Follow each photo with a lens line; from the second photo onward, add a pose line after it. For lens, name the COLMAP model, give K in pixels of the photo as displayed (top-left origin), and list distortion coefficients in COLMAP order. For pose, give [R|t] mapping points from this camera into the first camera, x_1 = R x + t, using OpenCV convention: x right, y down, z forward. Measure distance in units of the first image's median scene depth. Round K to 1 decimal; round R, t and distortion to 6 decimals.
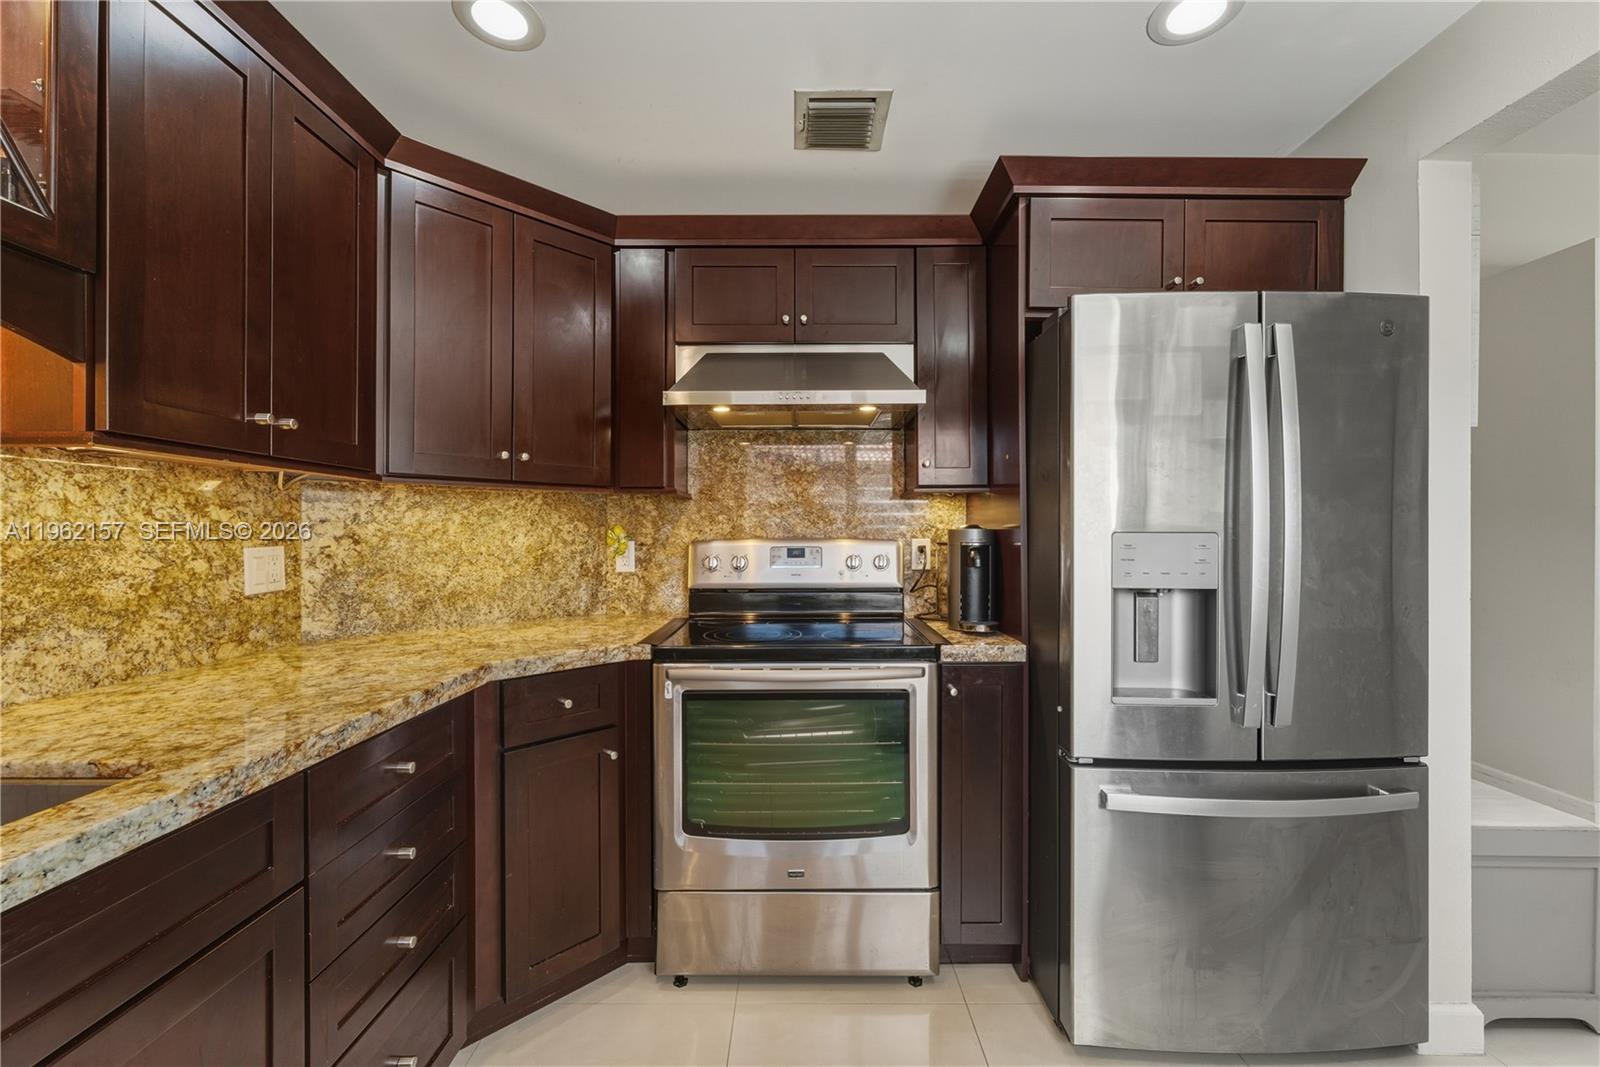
lens RADIAL K [[649.3, 0, 800.0], [0, 649.3, 533.5], [0, 0, 1]] dist [-0.000095, 0.000773]
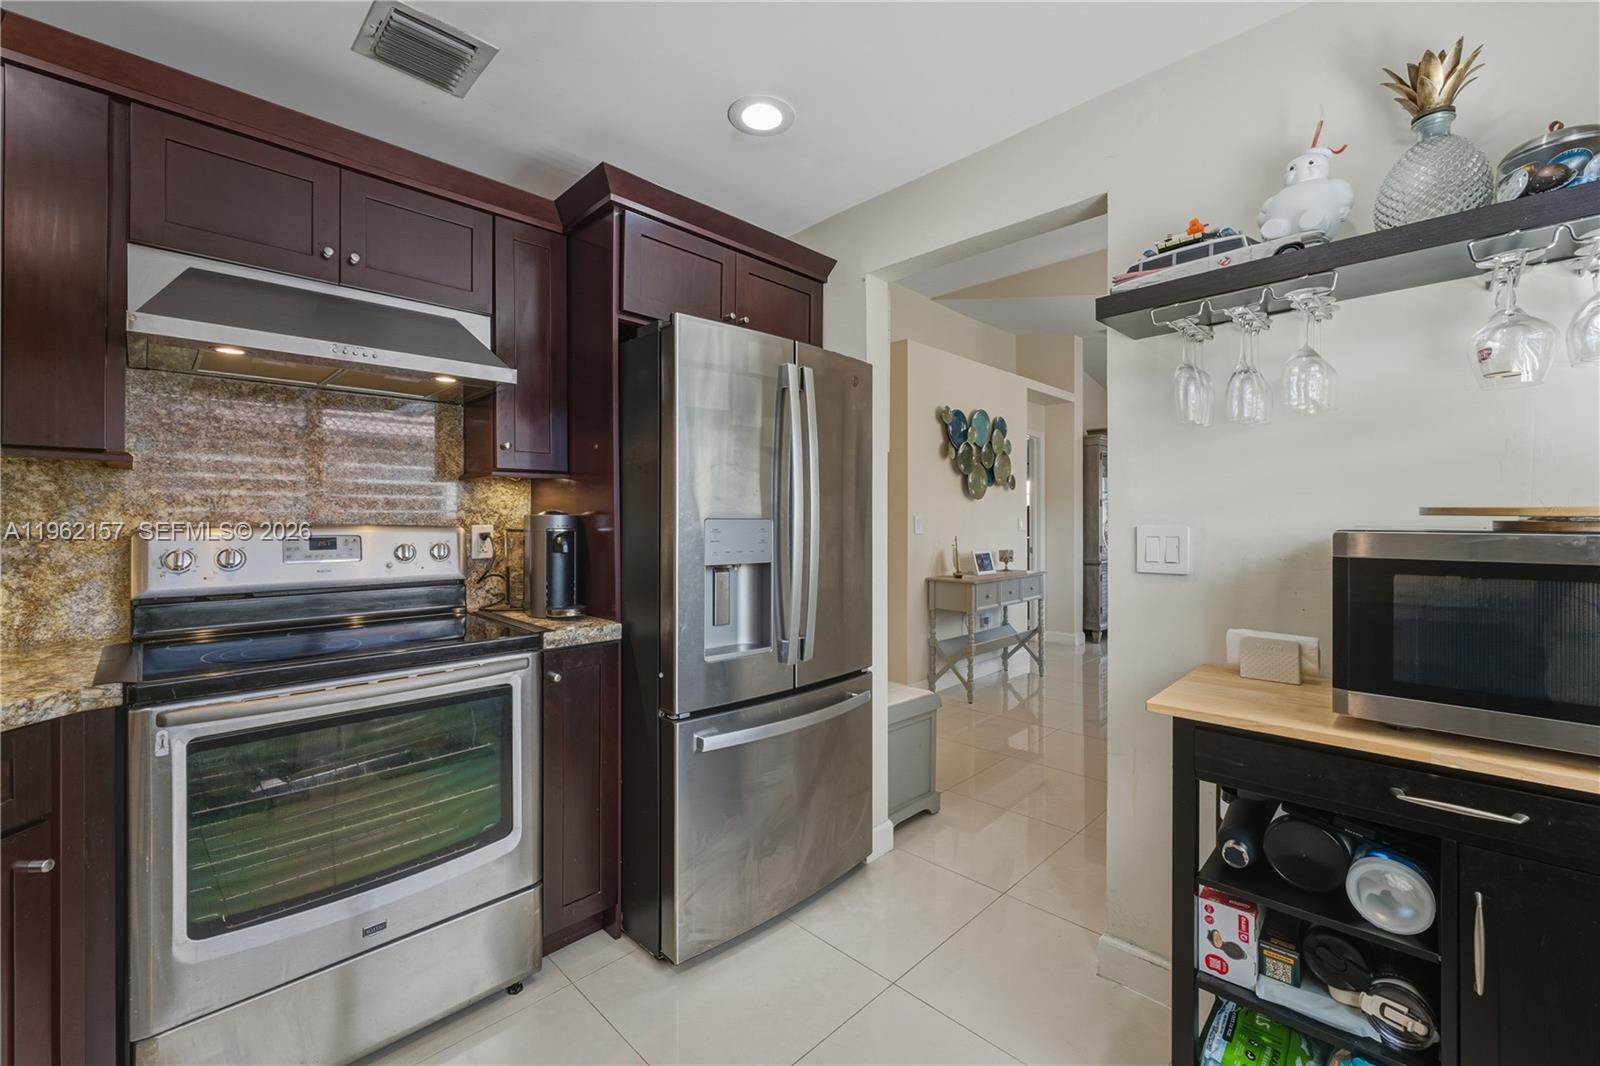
lens RADIAL K [[666.1, 0, 801.9], [0, 666.1, 516.6], [0, 0, 1]] dist [0.000761, 0.000366]
pose [[0.709299, 0.004172, 0.704895, -0.217297], [-0.001067, 0.999988, -0.004845, -0.000136], [-0.704907, 0.002684, 0.709295, 0.005564]]
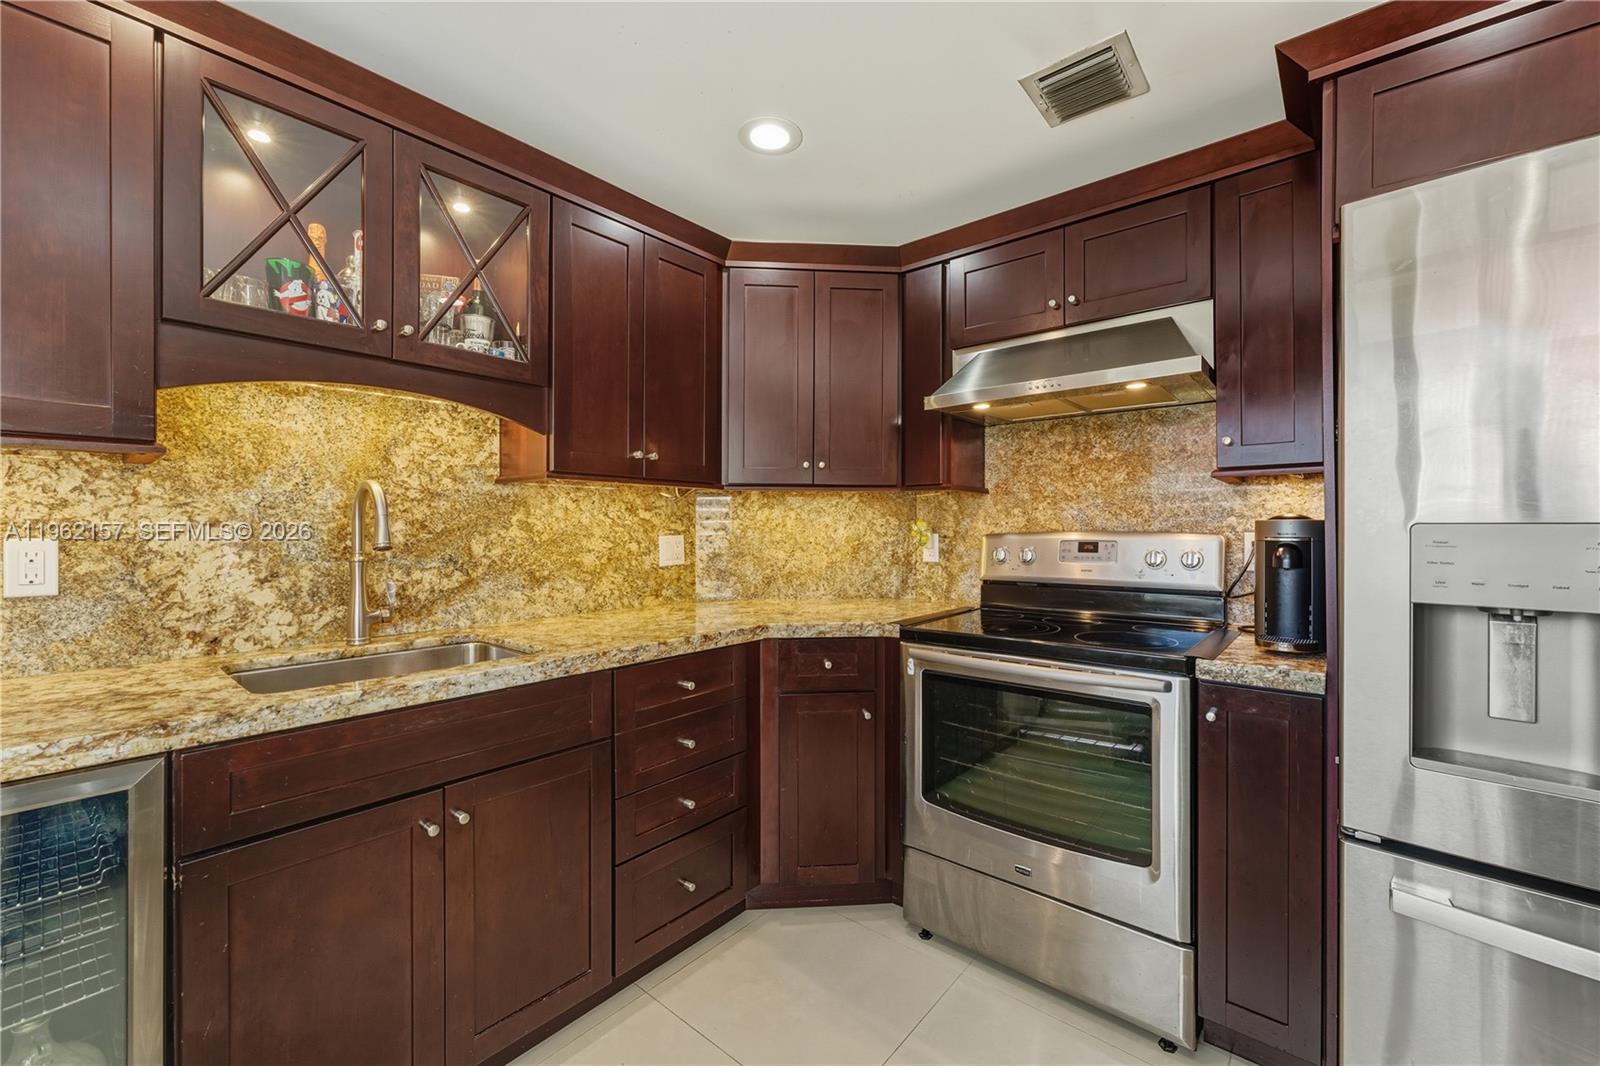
lens RADIAL K [[648.7, 0, 803.7], [0, 648.7, 527.5], [0, 0, 1]] dist [-0.000936, 0.003892]
pose [[0.765790, -0.000269, -0.643090, 0.367534], [0.000061, 1.000000, -0.000346, 0.002247], [0.643090, 0.000226, 0.765790, 0.028258]]
